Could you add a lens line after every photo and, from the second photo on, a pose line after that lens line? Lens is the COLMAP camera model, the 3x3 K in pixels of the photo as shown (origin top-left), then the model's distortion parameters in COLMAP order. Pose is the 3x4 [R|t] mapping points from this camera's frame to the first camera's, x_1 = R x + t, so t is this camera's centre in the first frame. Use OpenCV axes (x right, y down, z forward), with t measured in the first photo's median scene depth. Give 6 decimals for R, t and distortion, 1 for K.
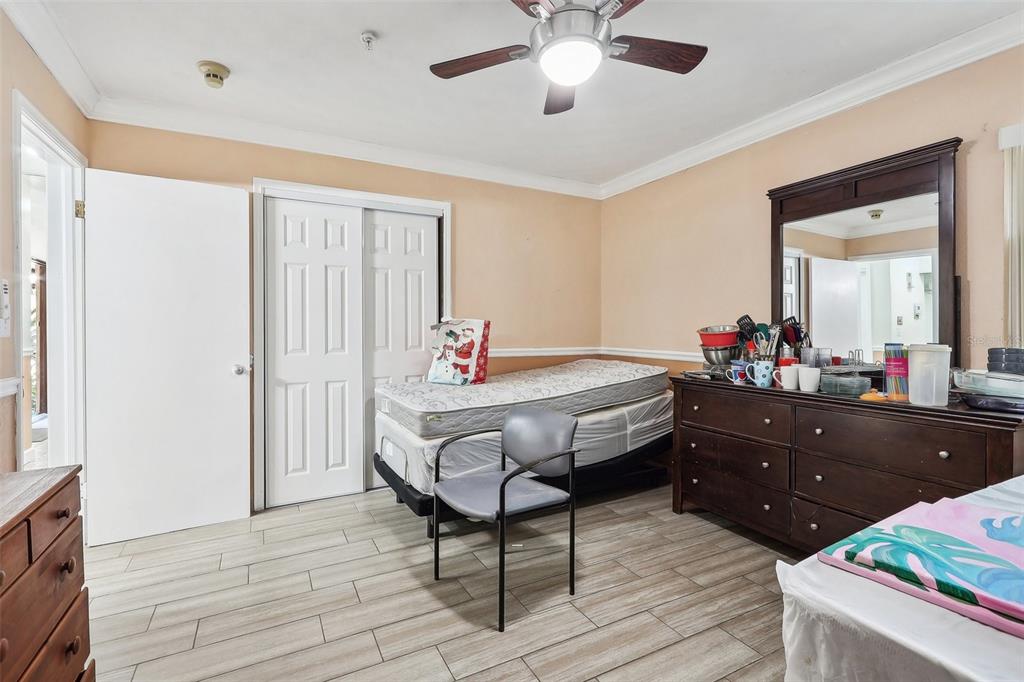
lens RADIAL K [[476.2, 0, 508.6], [0, 476.2, 333.3], [0, 0, 1]] dist [0.004409, -0.004068]
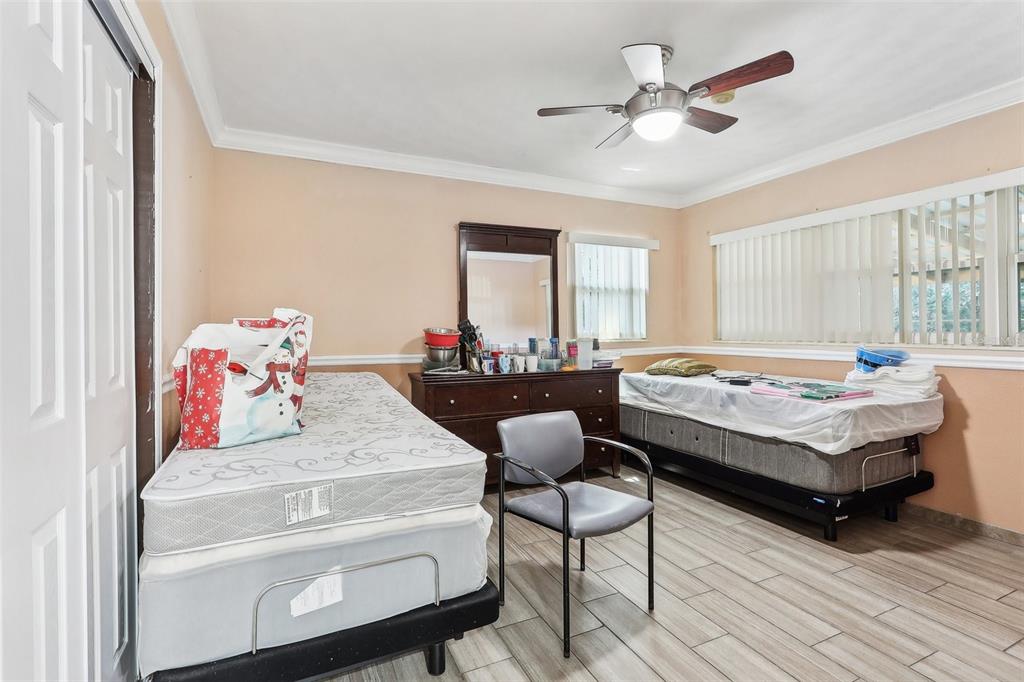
lens RADIAL K [[476.2, 0, 508.1], [0, 476.2, 333.2], [0, 0, 1]] dist [0.004409, -0.004068]
pose [[0.043411, -0.004341, 0.999048, -0.680353], [0.016990, 0.999849, 0.003607, -0.005657], [-0.998913, 0.016817, 0.043479, 0.780184]]
